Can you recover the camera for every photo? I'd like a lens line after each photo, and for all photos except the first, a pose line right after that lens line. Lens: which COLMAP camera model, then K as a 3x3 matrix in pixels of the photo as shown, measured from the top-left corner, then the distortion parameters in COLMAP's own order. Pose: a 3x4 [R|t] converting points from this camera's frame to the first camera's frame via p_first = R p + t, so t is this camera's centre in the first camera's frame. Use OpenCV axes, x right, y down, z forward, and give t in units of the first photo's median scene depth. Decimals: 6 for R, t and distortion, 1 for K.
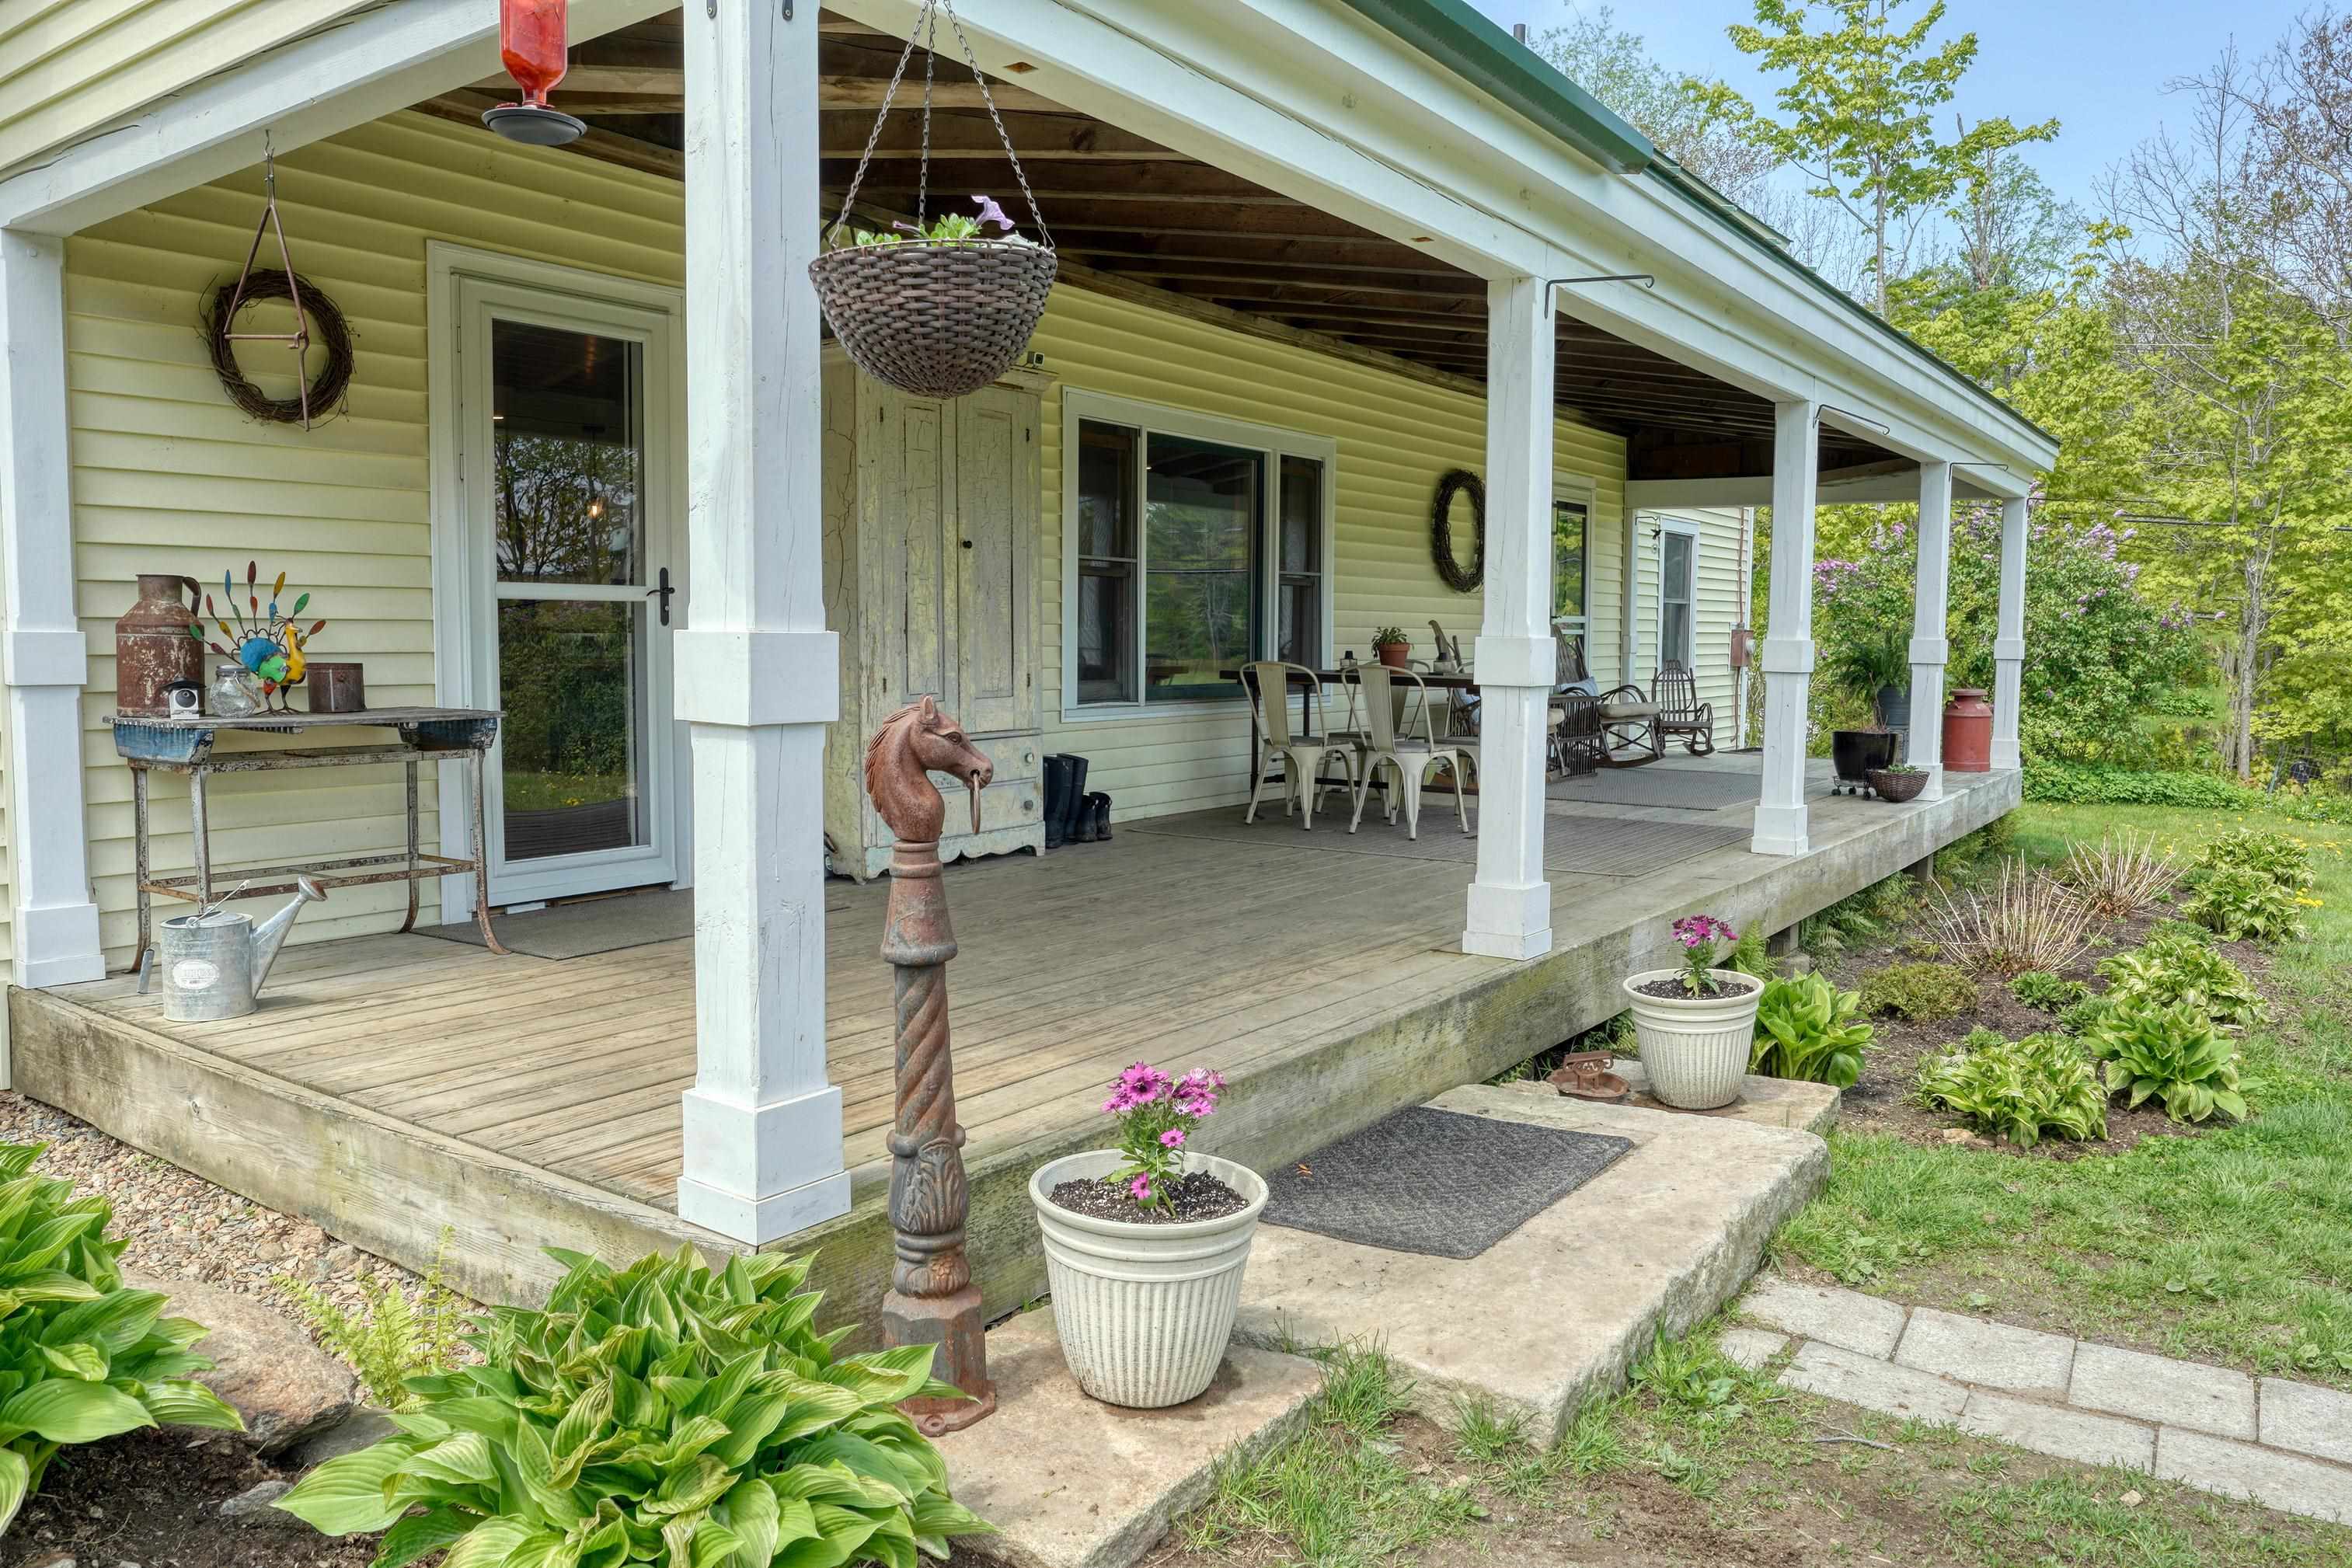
lens RADIAL K [[1615.1, 0, 1093.2], [0, 1615.1, 786.9], [0, 0, 1]] dist [-0.077960, -0.000966]
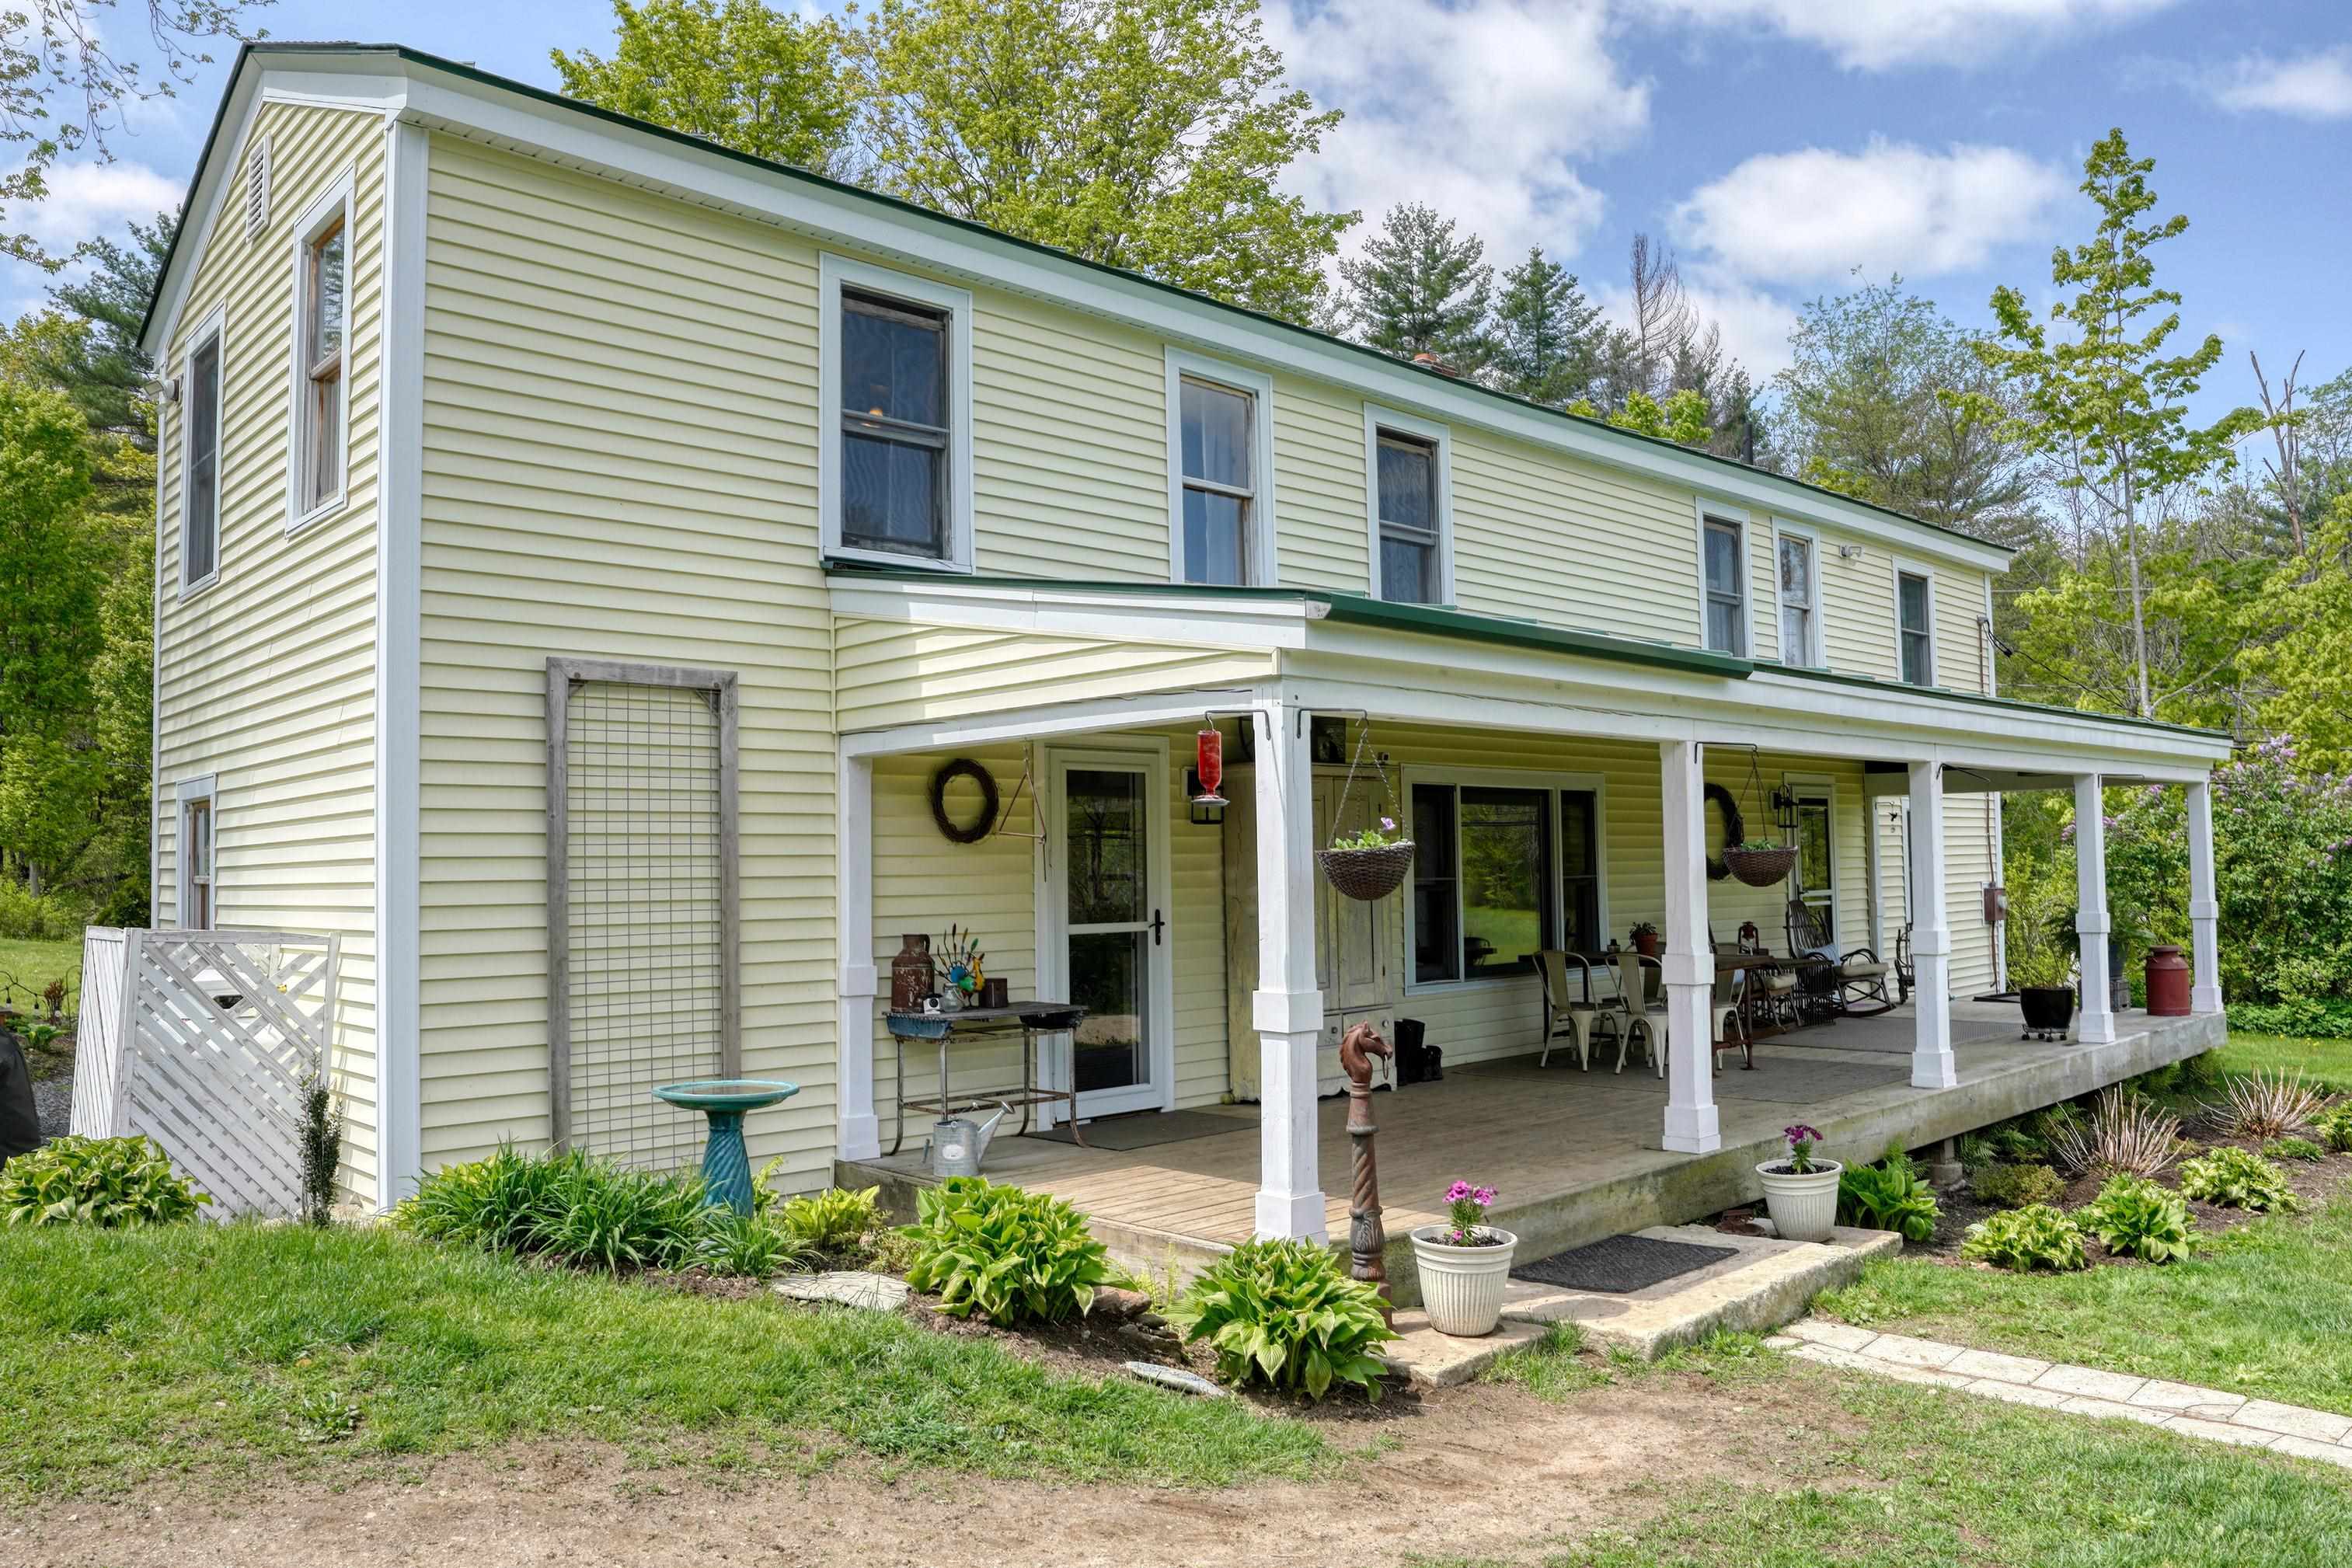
lens RADIAL K [[1671.5, 0, 1177.9], [0, 1671.5, 792.0], [0, 0, 1]] dist [-0.077626, 0.035429]
pose [[0.989749, -0.022668, -0.141010, -0.010242], [0.003377, 0.990763, -0.135563, -0.029644], [0.142780, 0.133697, 0.980683, -0.762849]]
